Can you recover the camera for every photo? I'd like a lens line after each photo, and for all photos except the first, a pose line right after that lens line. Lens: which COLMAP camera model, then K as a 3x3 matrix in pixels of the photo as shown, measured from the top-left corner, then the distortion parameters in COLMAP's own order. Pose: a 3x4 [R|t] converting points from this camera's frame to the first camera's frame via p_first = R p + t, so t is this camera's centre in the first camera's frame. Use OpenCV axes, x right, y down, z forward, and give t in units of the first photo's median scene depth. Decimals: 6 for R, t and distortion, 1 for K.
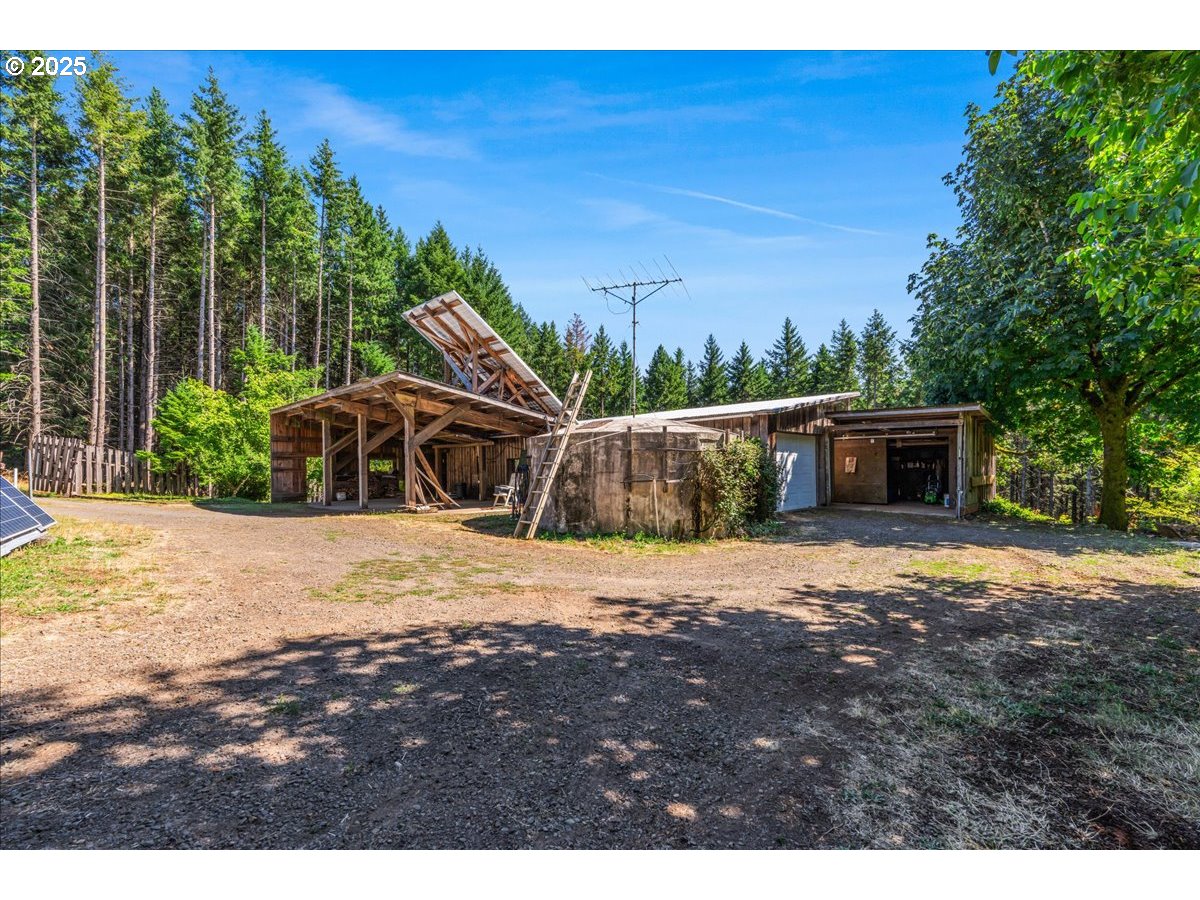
lens RADIAL K [[526.3, 0, 592.6], [0, 526.3, 448.9], [0, 0, 1]] dist [-0.010367, -0.000235]
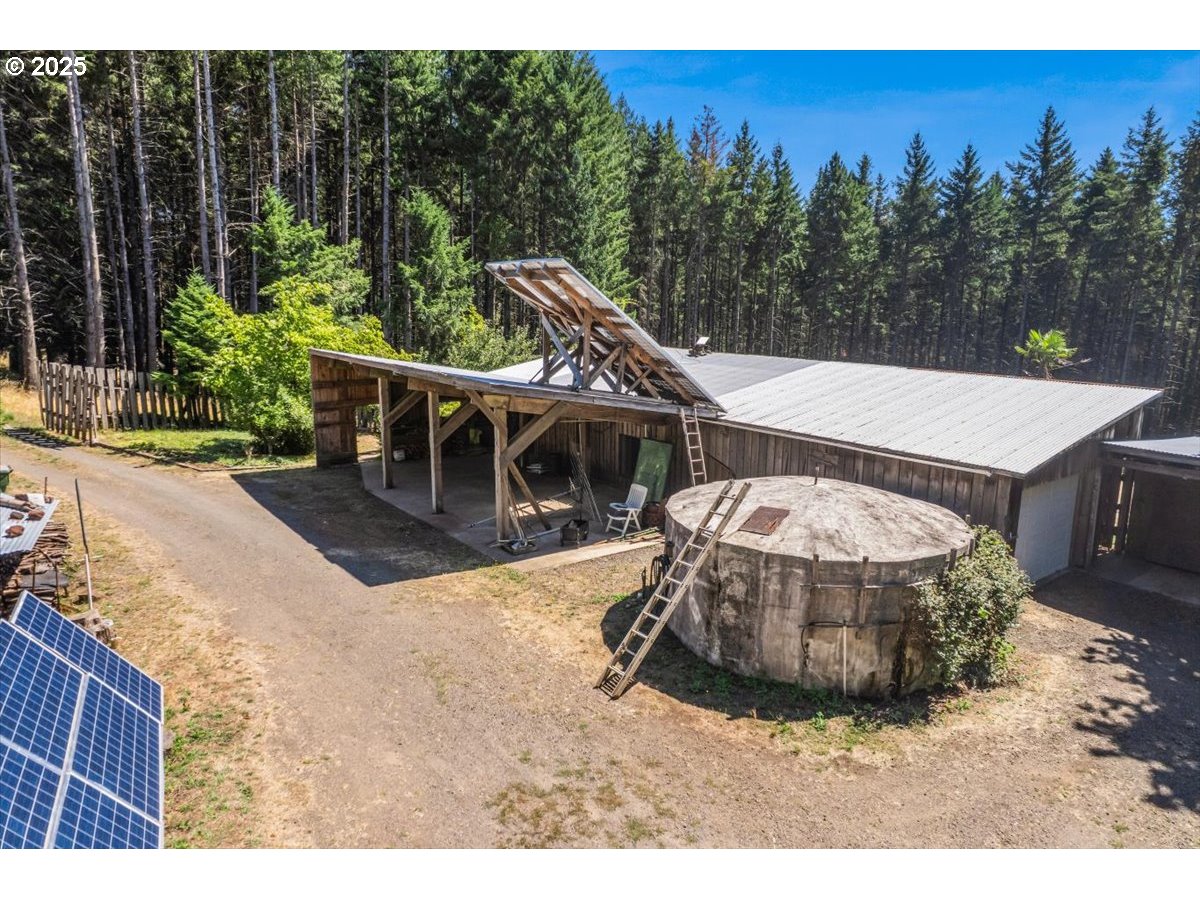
lens RADIAL K [[757.0, 0, 600.0], [0, 757.0, 450.0], [0, 0, 1]] dist [-0.082525, 0.071987]
pose [[0.987216, 0.044409, -0.153078, -0.038523], [-0.015632, 0.982747, 0.184291, -0.195533], [0.158621, -0.179542, 0.970878, -0.019454]]
